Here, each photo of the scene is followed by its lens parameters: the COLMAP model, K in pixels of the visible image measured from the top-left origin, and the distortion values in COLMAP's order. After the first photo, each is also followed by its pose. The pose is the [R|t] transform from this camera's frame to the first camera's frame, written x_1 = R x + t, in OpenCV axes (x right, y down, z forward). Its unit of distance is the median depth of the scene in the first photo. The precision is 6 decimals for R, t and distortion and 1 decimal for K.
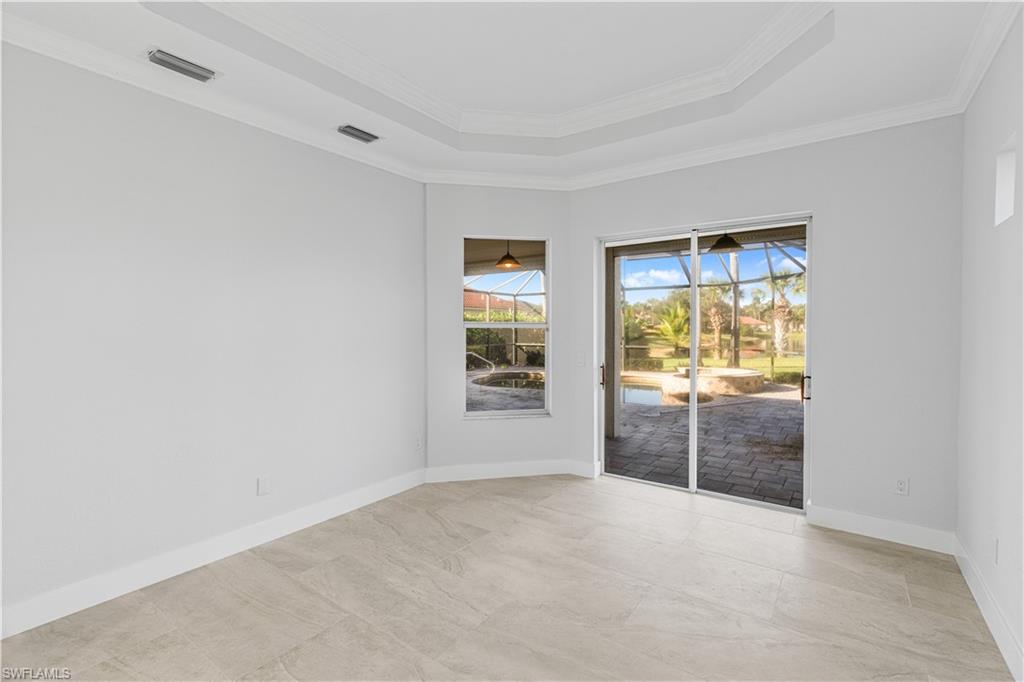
lens RADIAL K [[463.6, 0, 508.1], [0, 463.6, 334.9], [0, 0, 1]] dist [-0.002028, 0.000210]
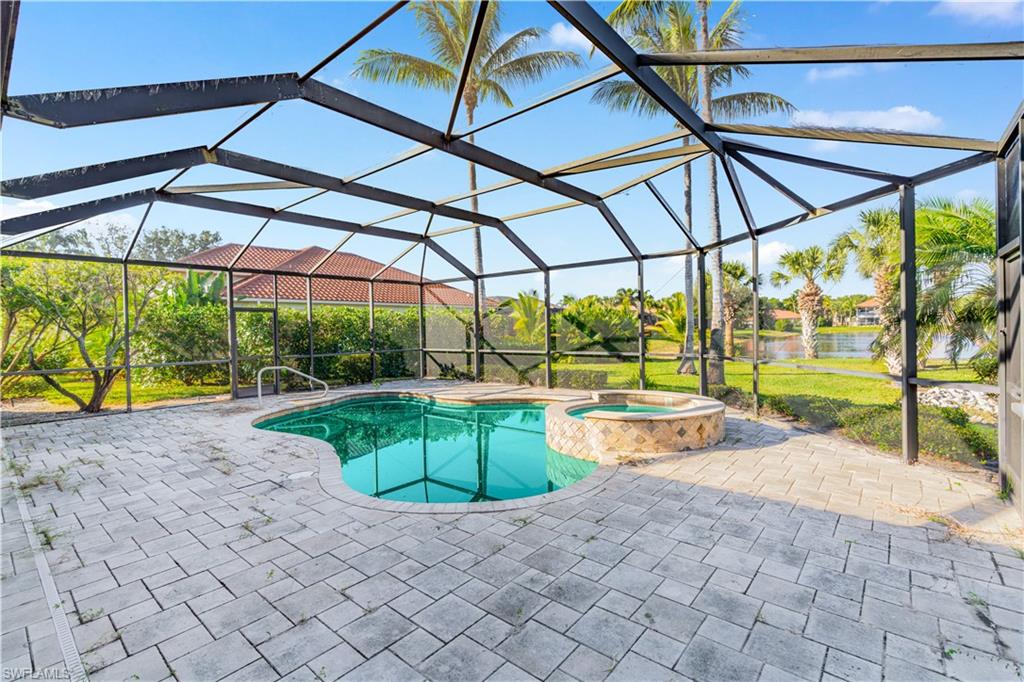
lens RADIAL K [[463.6, 0, 508.1], [0, 463.6, 334.9], [0, 0, 1]] dist [-0.002028, 0.000210]
pose [[0.997286, -0.015061, -0.072074, 0.206155], [0.015220, 0.999883, 0.001655, -0.002616], [0.072041, -0.002748, 0.997398, 0.271524]]
